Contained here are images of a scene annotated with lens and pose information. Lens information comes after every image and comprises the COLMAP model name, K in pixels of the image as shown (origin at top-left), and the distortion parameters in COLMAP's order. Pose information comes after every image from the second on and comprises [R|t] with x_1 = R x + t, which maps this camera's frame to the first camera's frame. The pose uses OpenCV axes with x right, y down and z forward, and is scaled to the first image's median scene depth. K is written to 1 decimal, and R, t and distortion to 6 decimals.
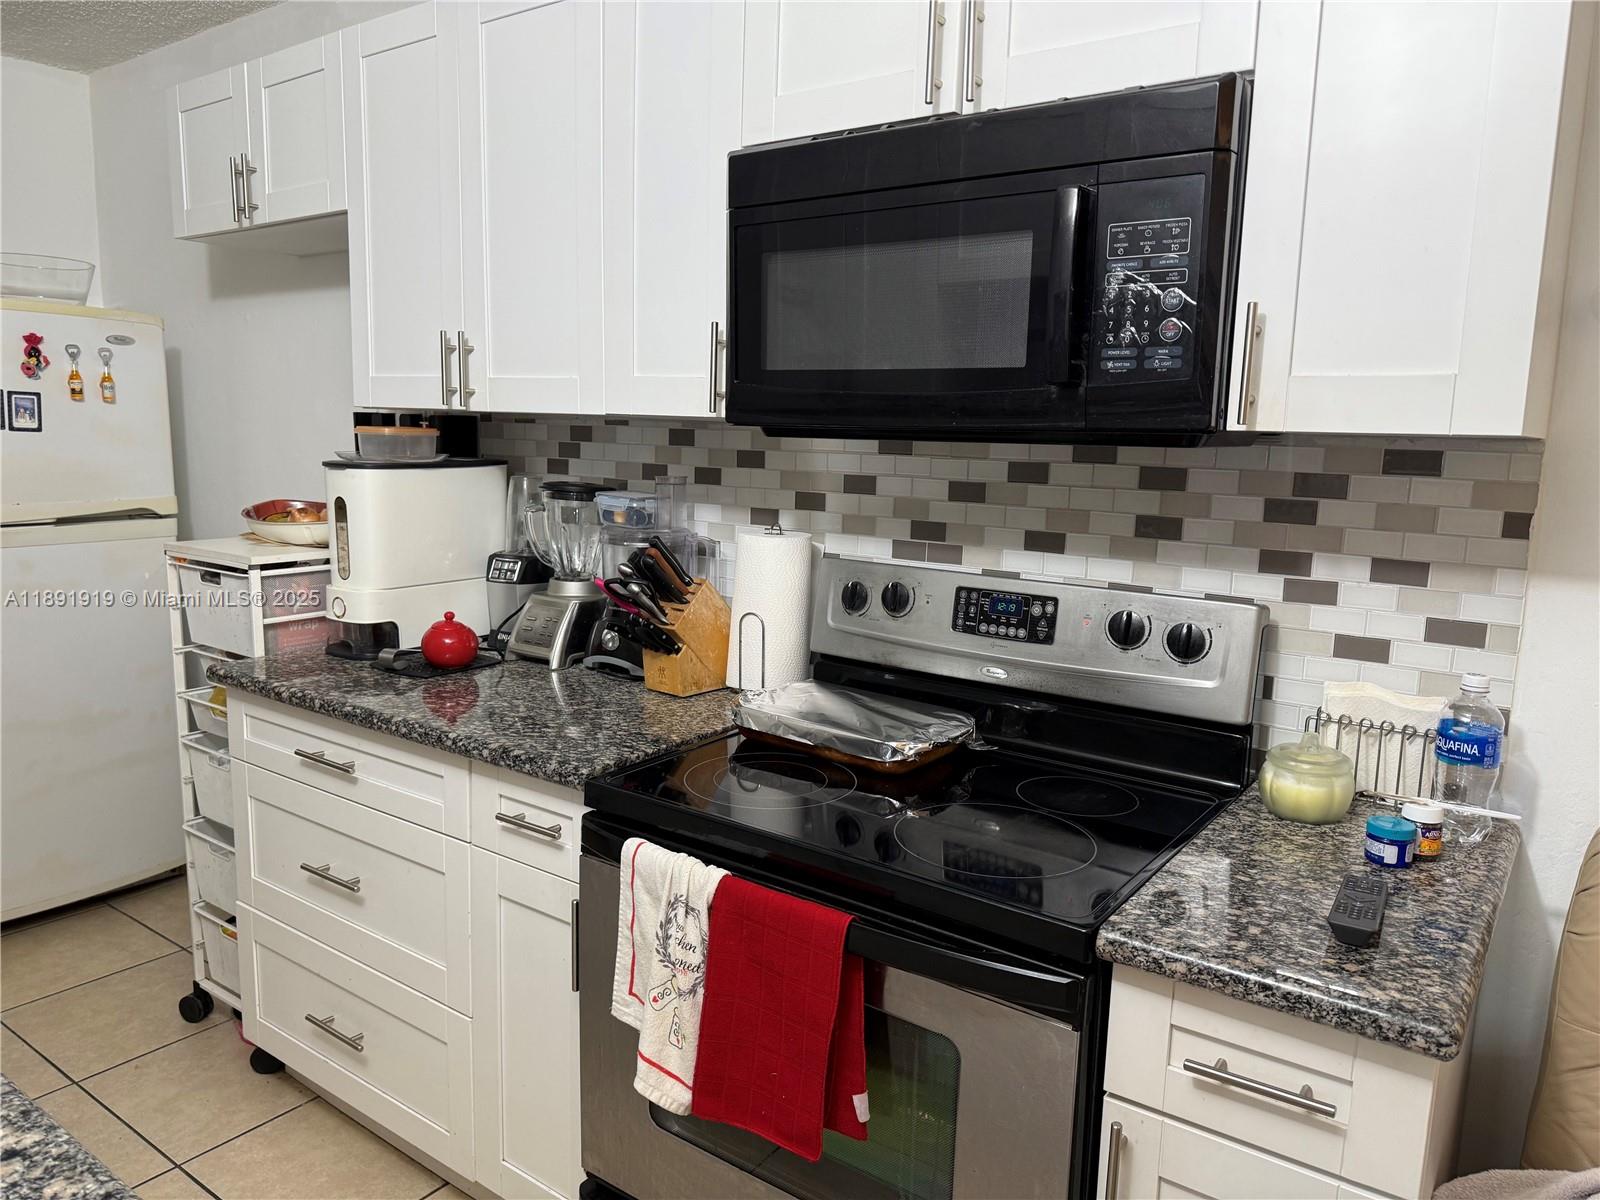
lens RADIAL K [[1126.0, 0, 801.8], [0, 1126.0, 606.6], [0, 0, 1]] dist [0.054022, -0.065249]
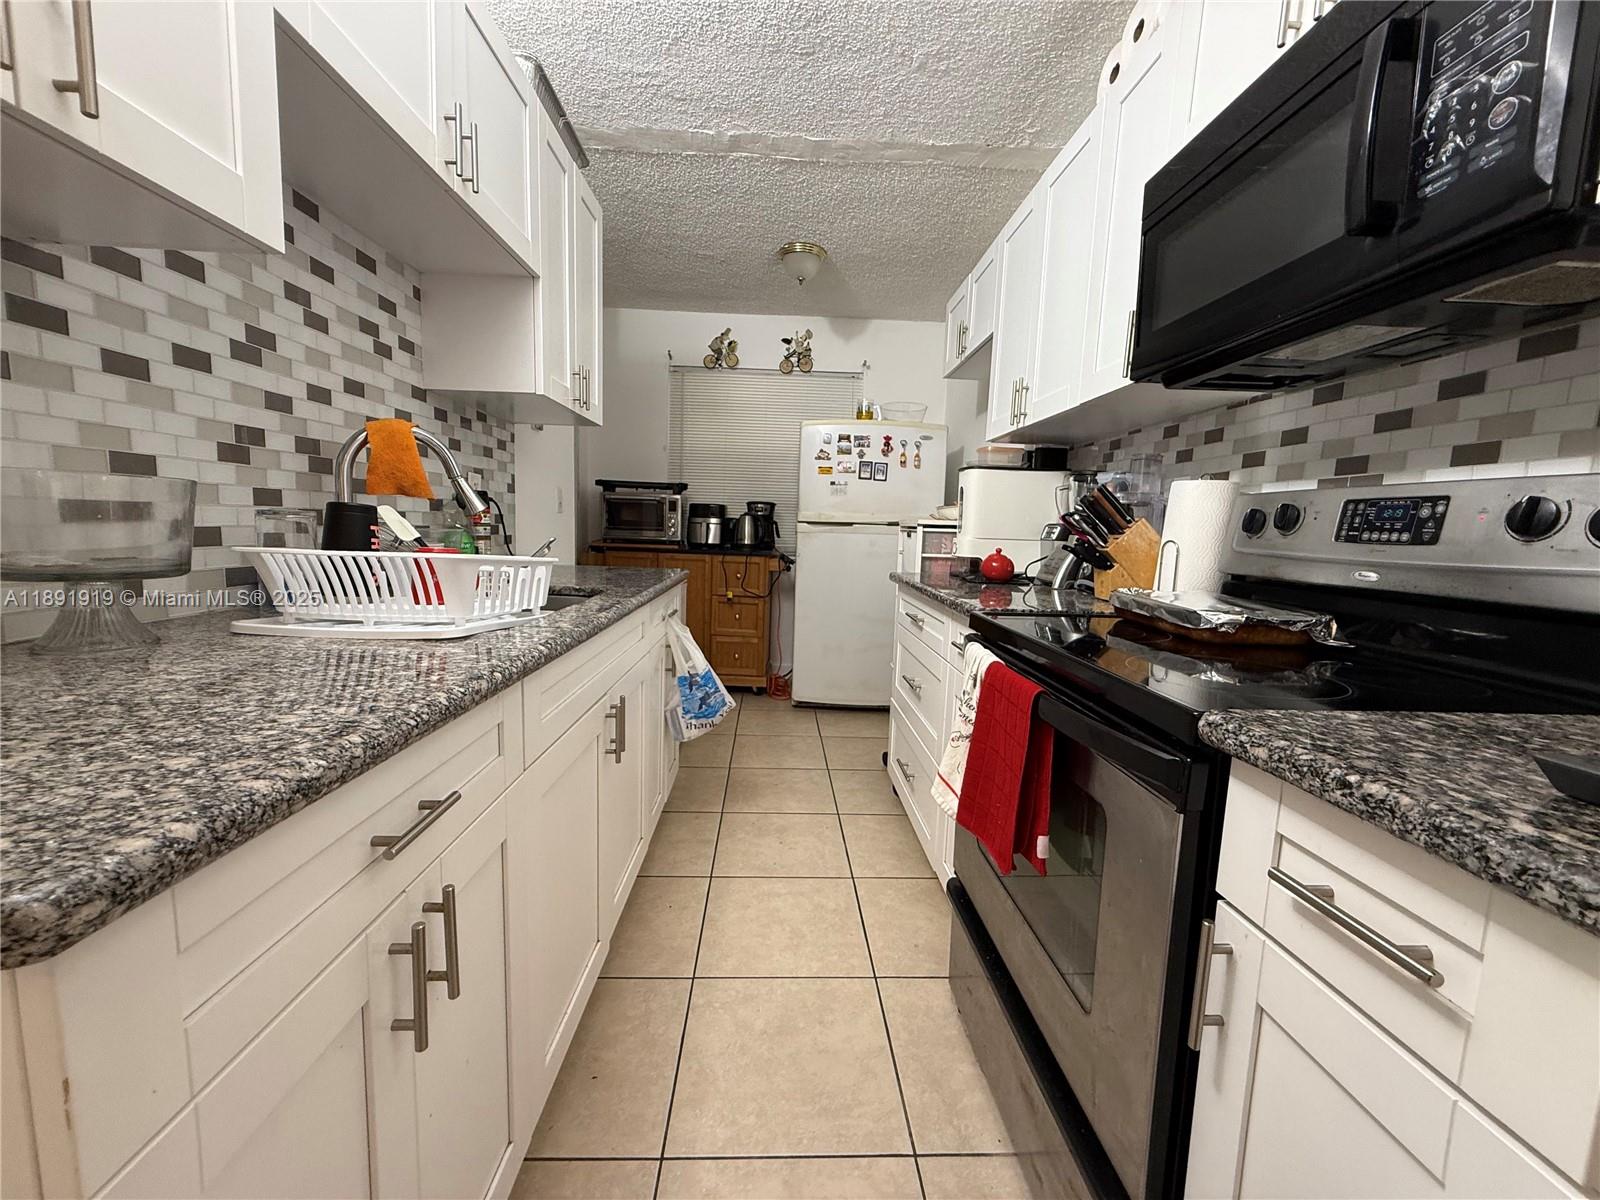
lens RADIAL K [[636.7, 0, 794.6], [0, 636.7, 598.4], [0, 0, 1]] dist [-0.000640, -0.000106]
pose [[0.614722, 0.086418, -0.783996, 0.336451], [-0.144928, 0.989432, -0.004575, 0.172284], [0.775315, 0.116435, 0.620749, 0.260474]]
